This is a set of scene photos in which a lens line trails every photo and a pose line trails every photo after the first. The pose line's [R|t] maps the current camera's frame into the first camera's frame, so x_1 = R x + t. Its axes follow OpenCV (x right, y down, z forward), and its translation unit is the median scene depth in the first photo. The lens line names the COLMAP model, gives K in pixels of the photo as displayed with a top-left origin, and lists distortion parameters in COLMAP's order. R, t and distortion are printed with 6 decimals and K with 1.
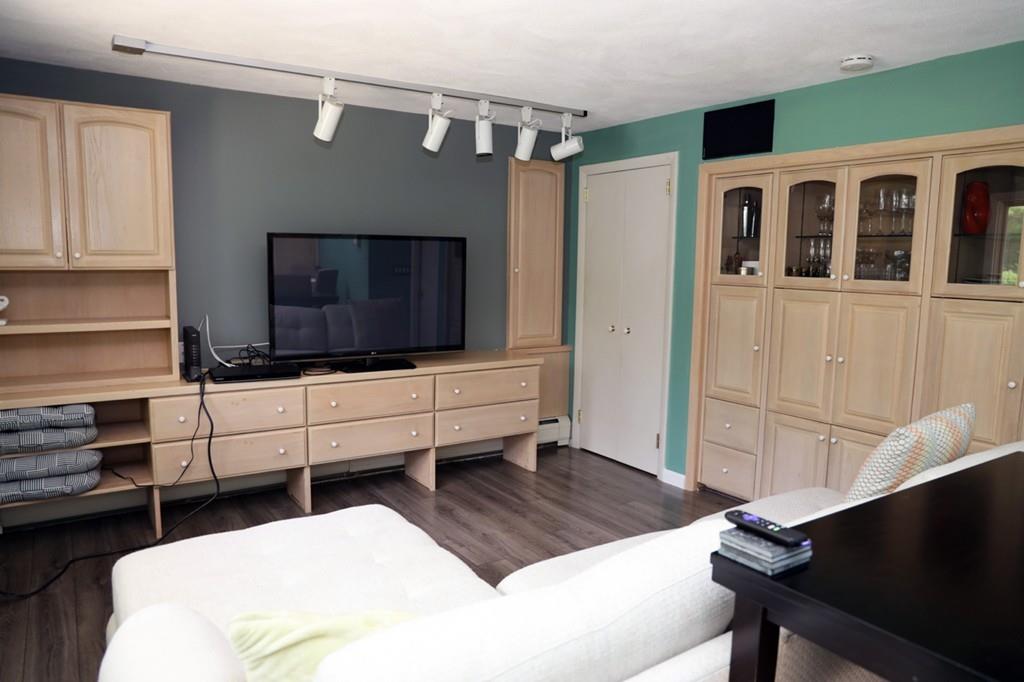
lens RADIAL K [[703.7, 0, 517.4], [0, 703.7, 345.8], [0, 0, 1]] dist [-0.065124, 0.006490]
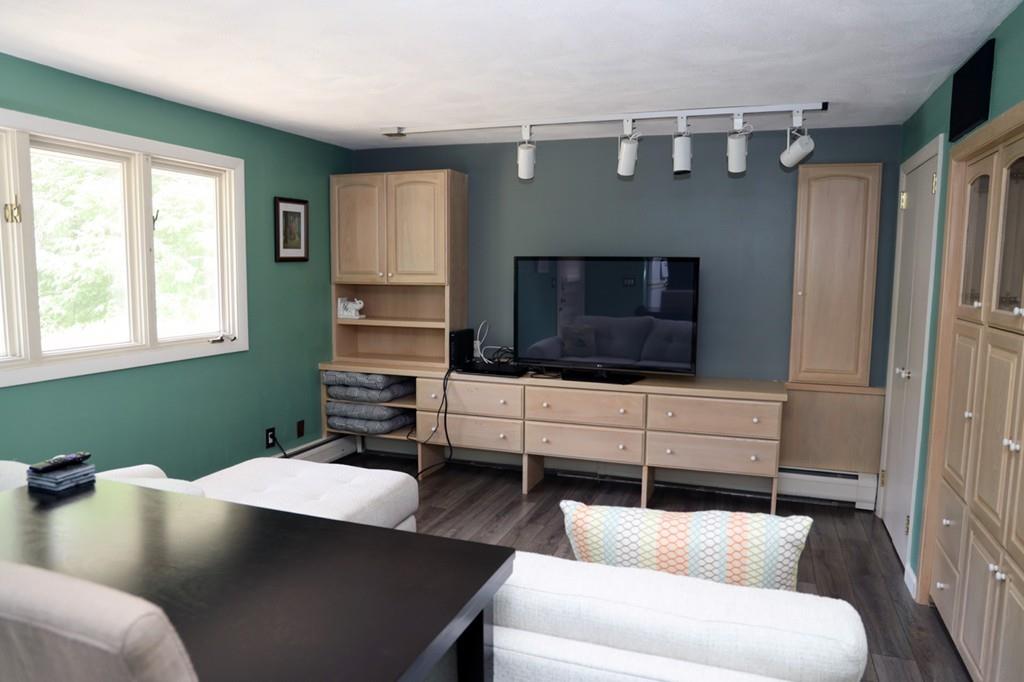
lens RADIAL K [[703.7, 0, 517.4], [0, 703.7, 345.8], [0, 0, 1]] dist [-0.065124, 0.006490]
pose [[0.600569, 0.084375, -0.795109, 0.625783], [-0.098638, 0.994639, 0.031045, -0.044886], [0.793466, 0.059783, 0.605672, 0.264967]]
